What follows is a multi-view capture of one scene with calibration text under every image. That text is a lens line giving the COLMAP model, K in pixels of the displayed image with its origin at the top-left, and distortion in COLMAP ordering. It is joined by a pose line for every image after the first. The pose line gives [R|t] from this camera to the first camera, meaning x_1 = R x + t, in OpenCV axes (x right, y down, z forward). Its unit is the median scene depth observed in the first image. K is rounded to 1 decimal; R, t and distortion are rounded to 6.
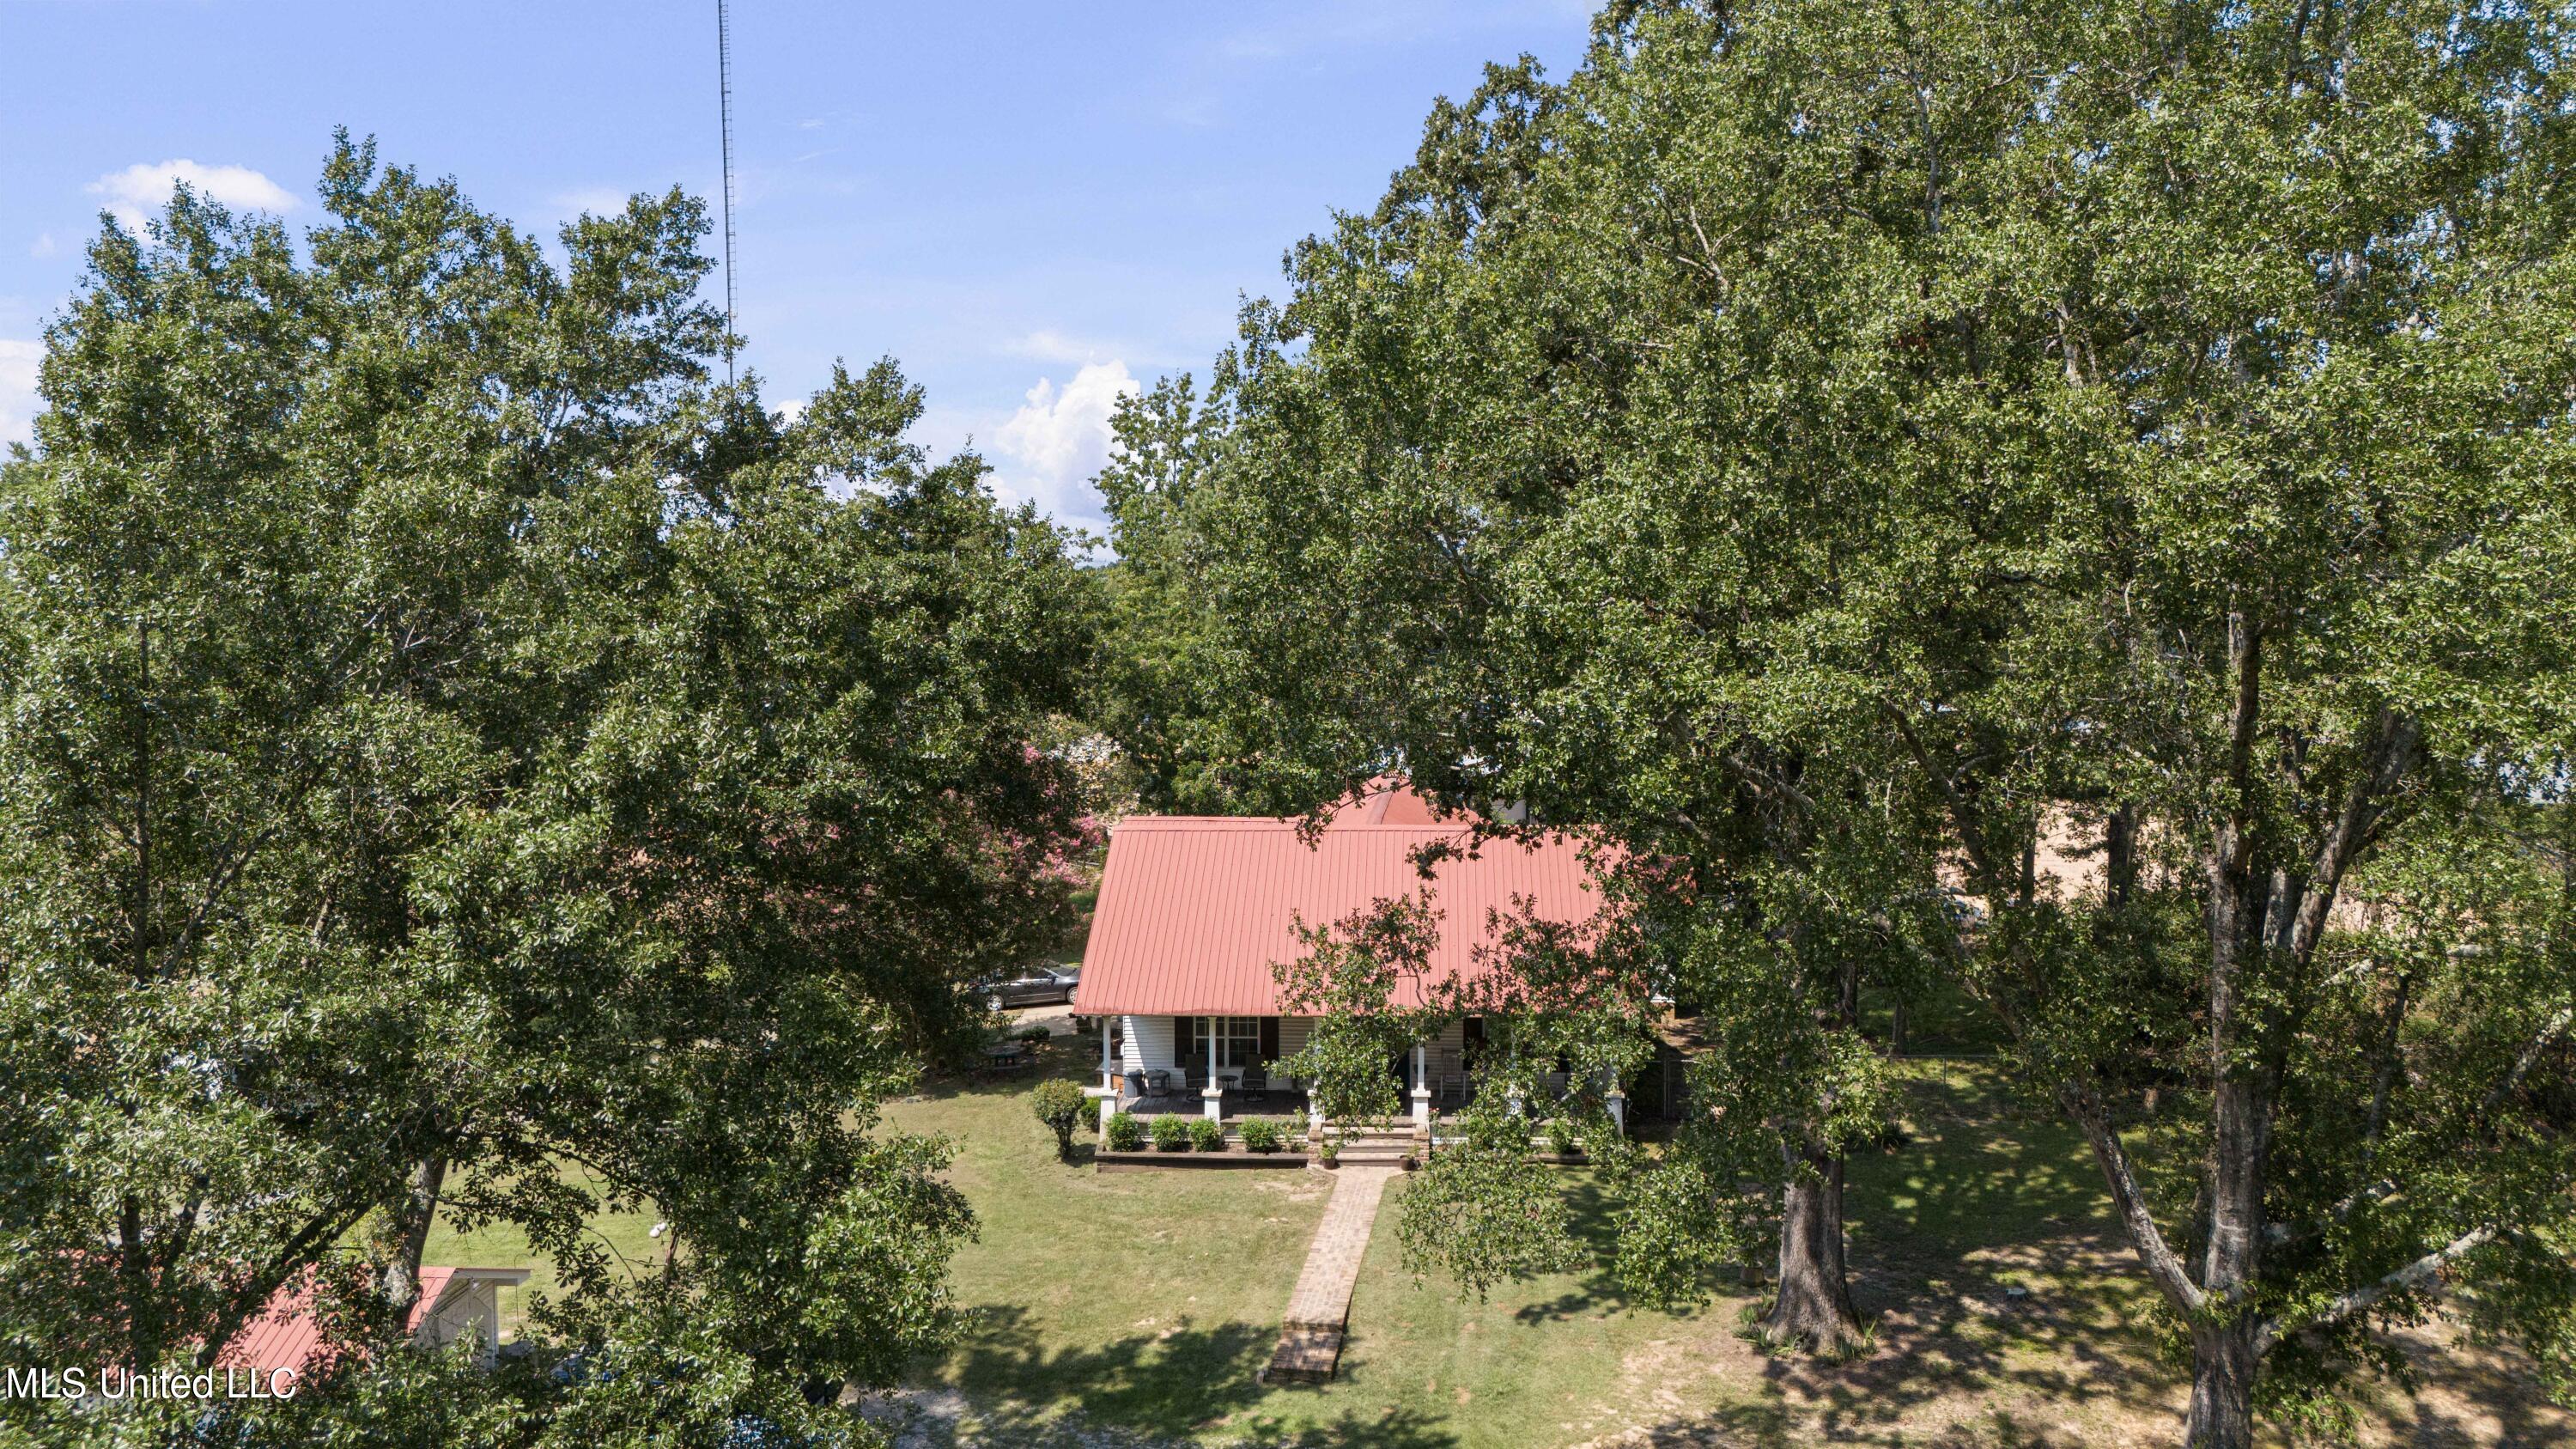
lens RADIAL K [[1783.5, 0, 1288.0], [0, 1783.5, 724.5], [0, 0, 1]] dist [0.044834, -0.134329]
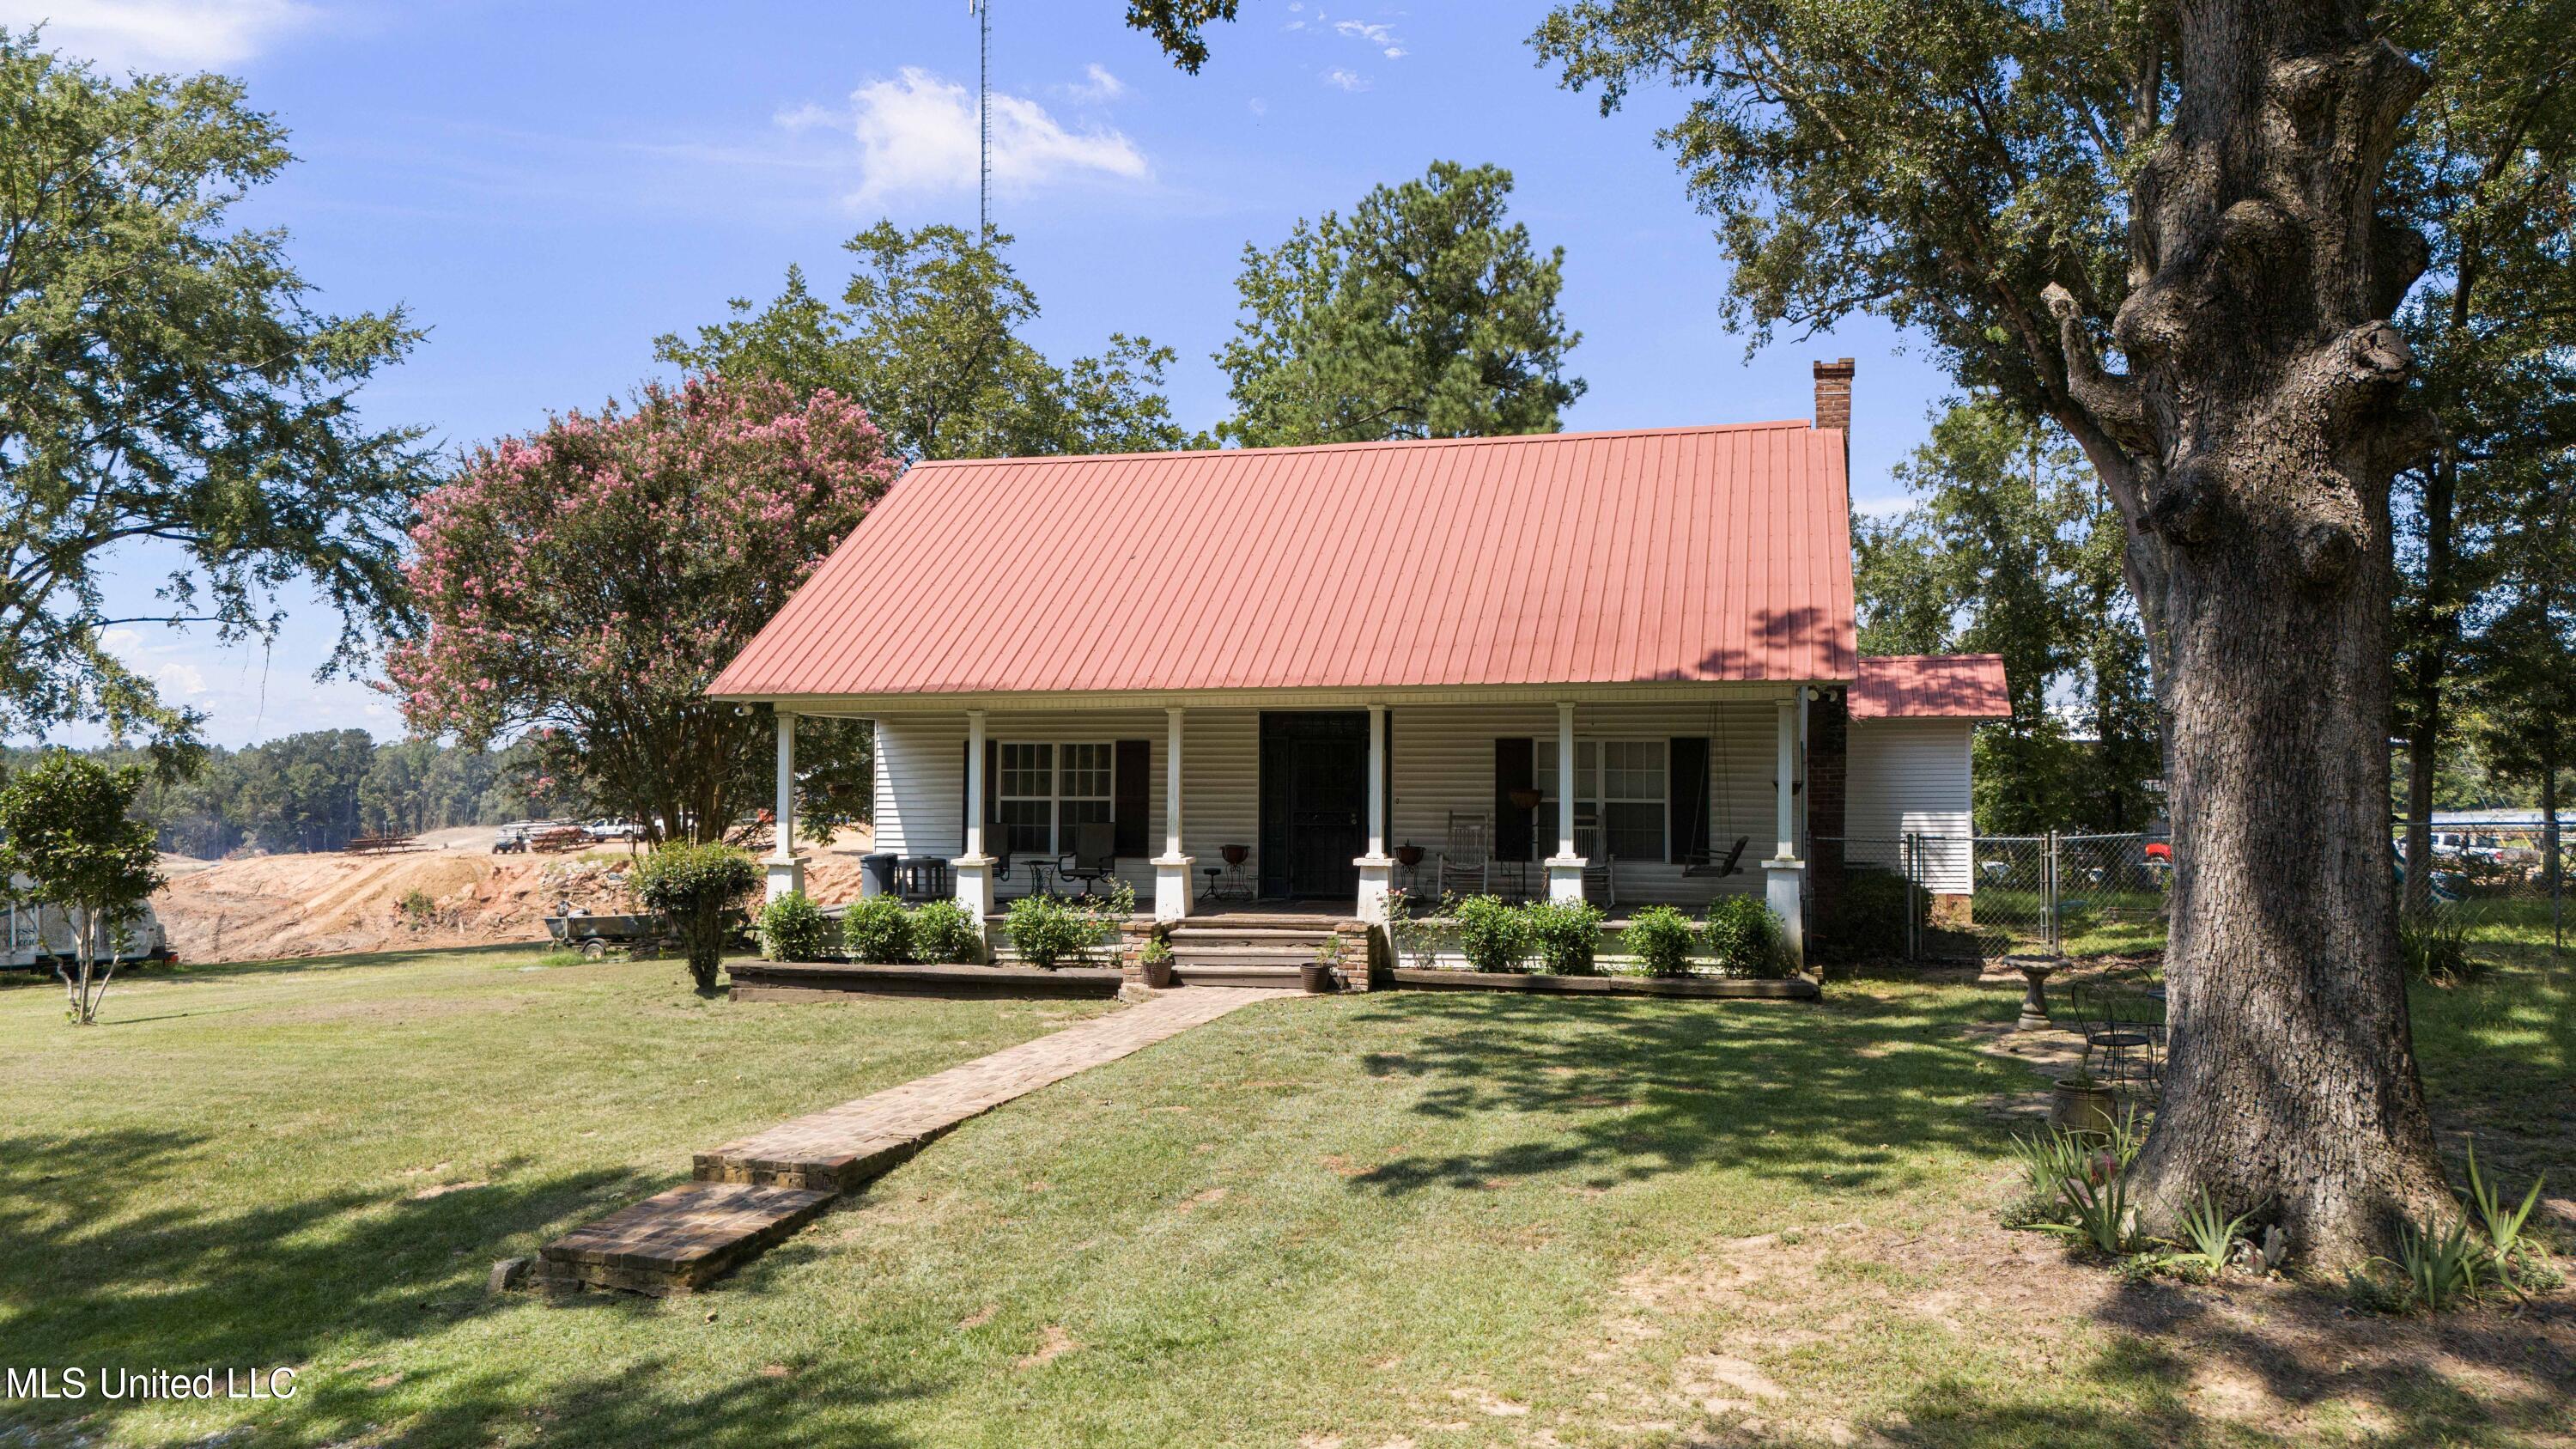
lens RADIAL K [[1873.9, 0, 1273.4], [0, 1873.9, 718.3], [0, 0, 1]] dist [0.114936, -0.157043]
pose [[0.985176, 0.003626, -0.171511, 0.168220], [-0.018576, 0.996152, -0.085647, 0.263917], [0.170540, 0.087564, 0.981452, 0.604331]]
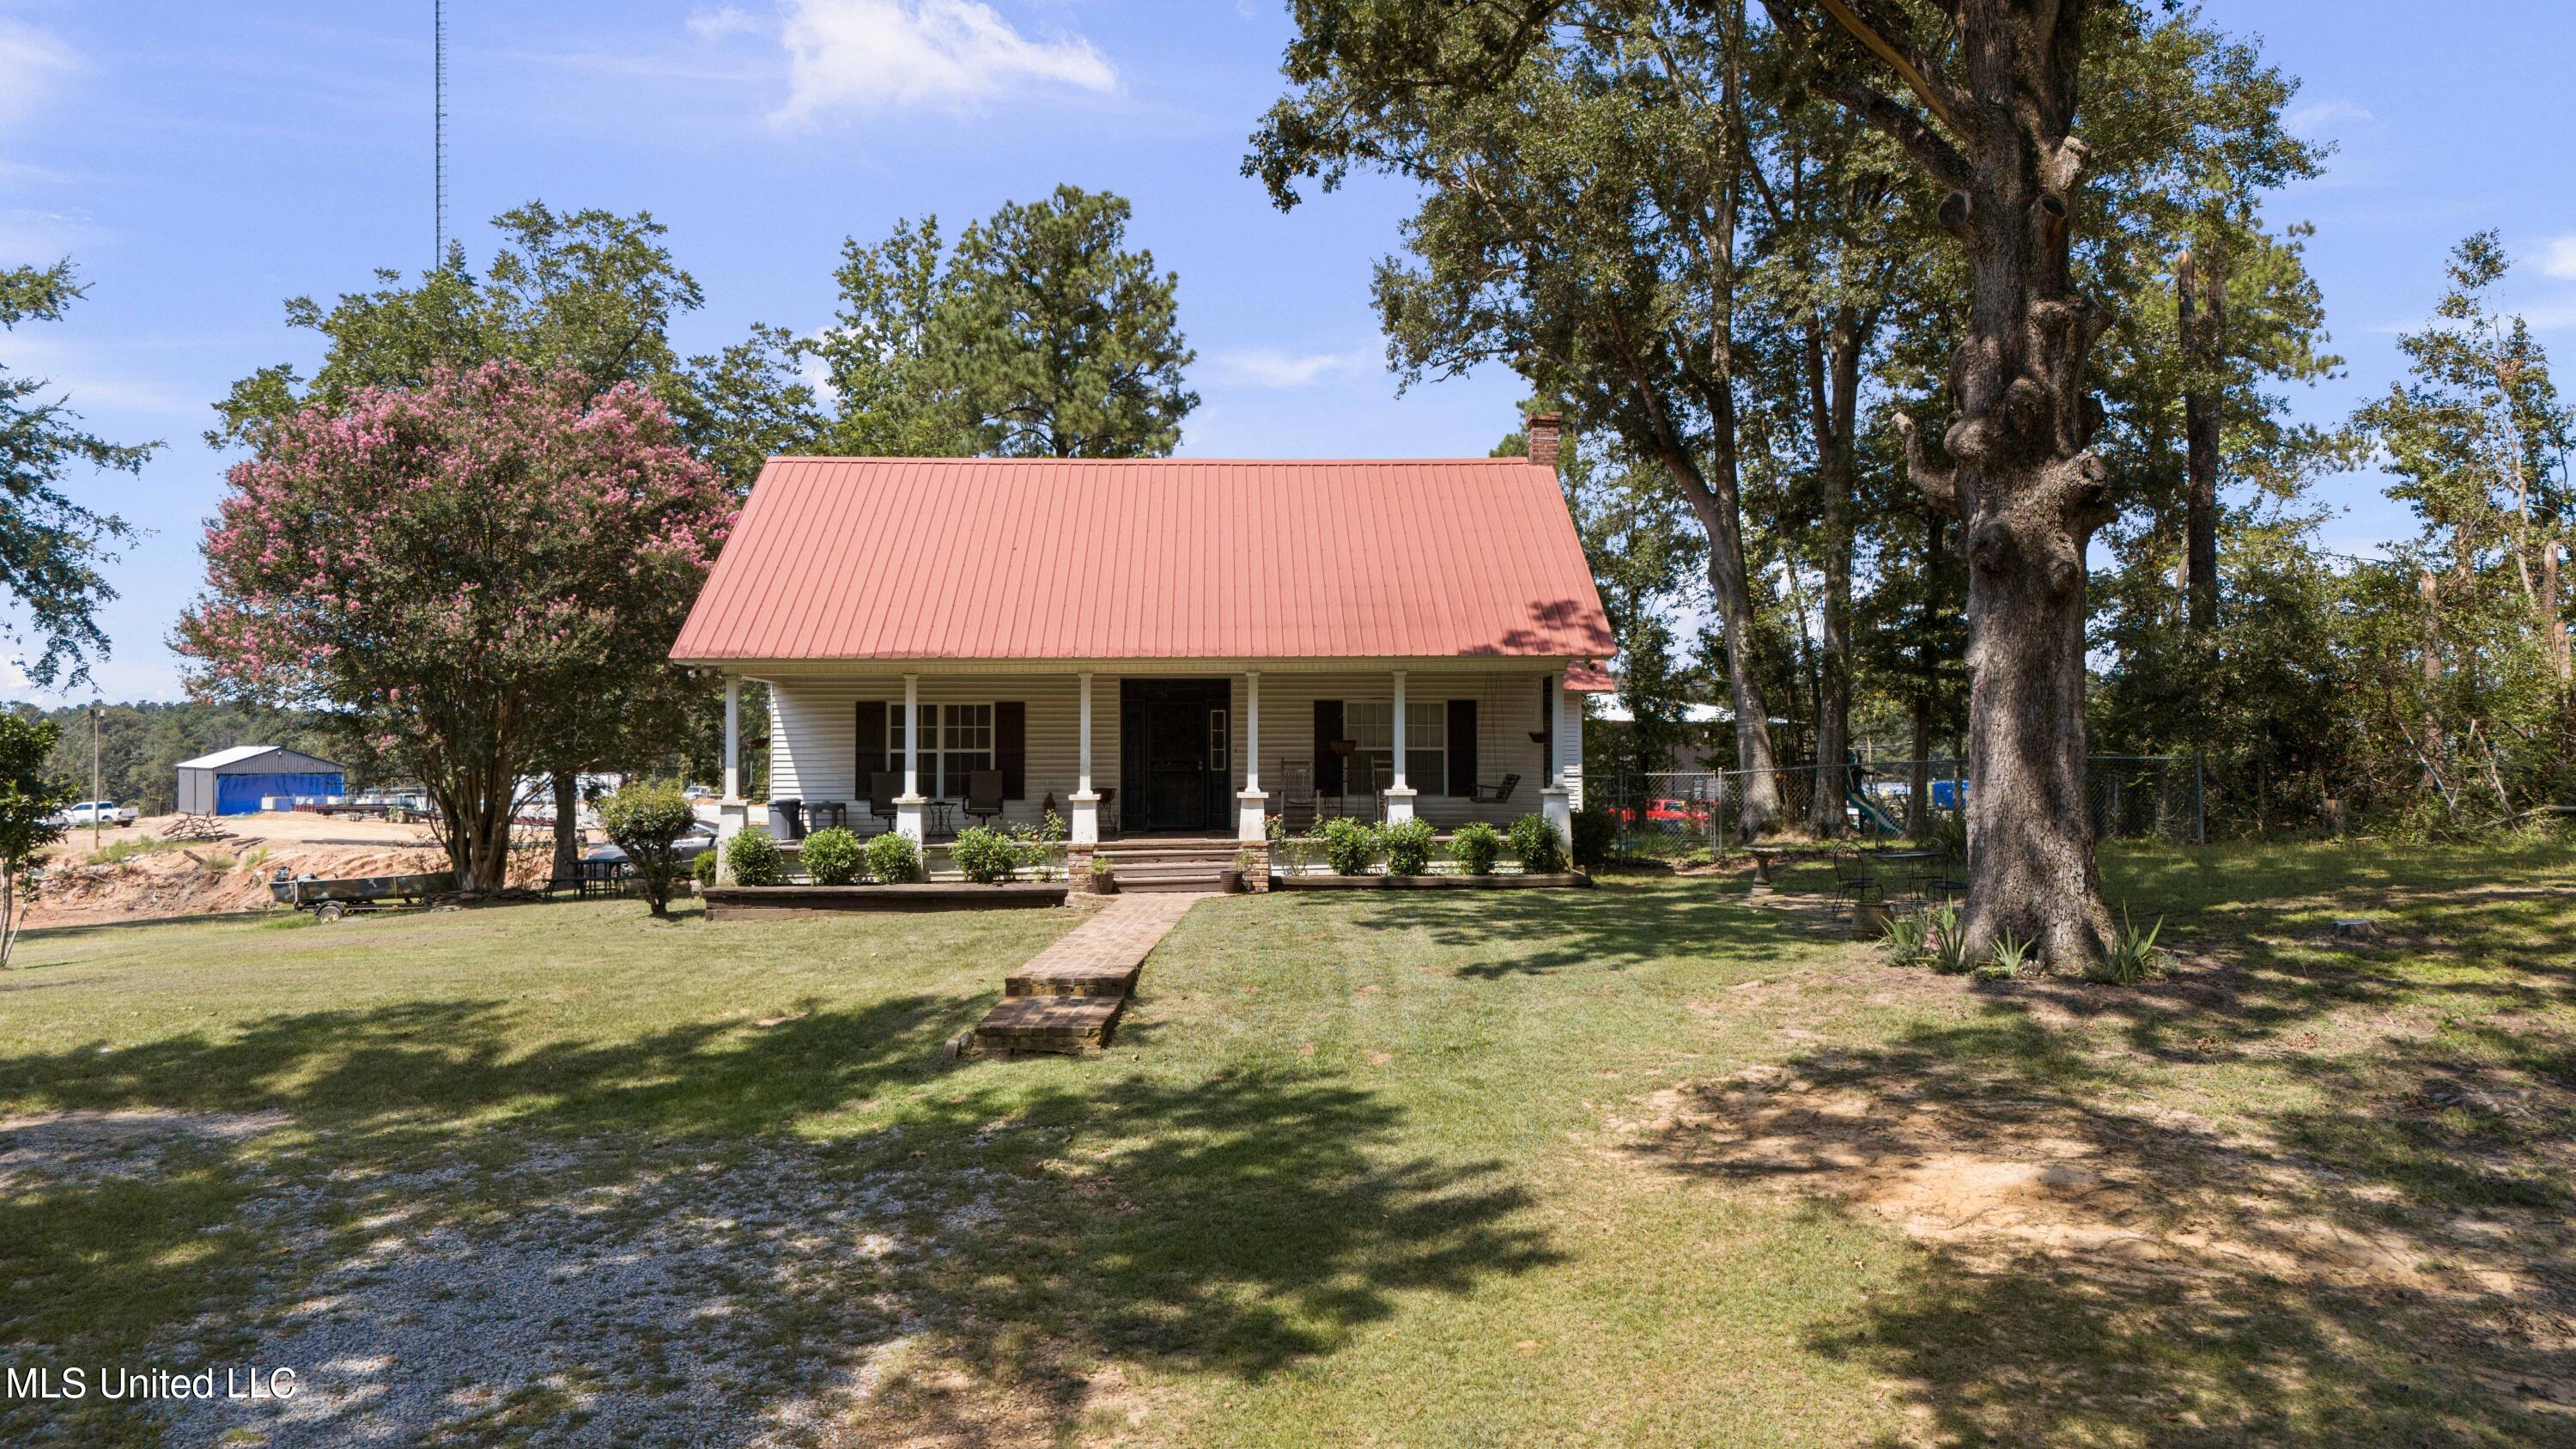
lens RADIAL K [[1851.0, 0, 1288.0], [0, 1851.0, 724.5], [0, 0, 1]] dist [0.037925, -0.001805]
pose [[0.992811, 0.004913, 0.119588, 0.012398], [0.004223, 0.997097, -0.076021, 0.288000], [-0.119614, 0.075980, 0.989909, 0.445400]]
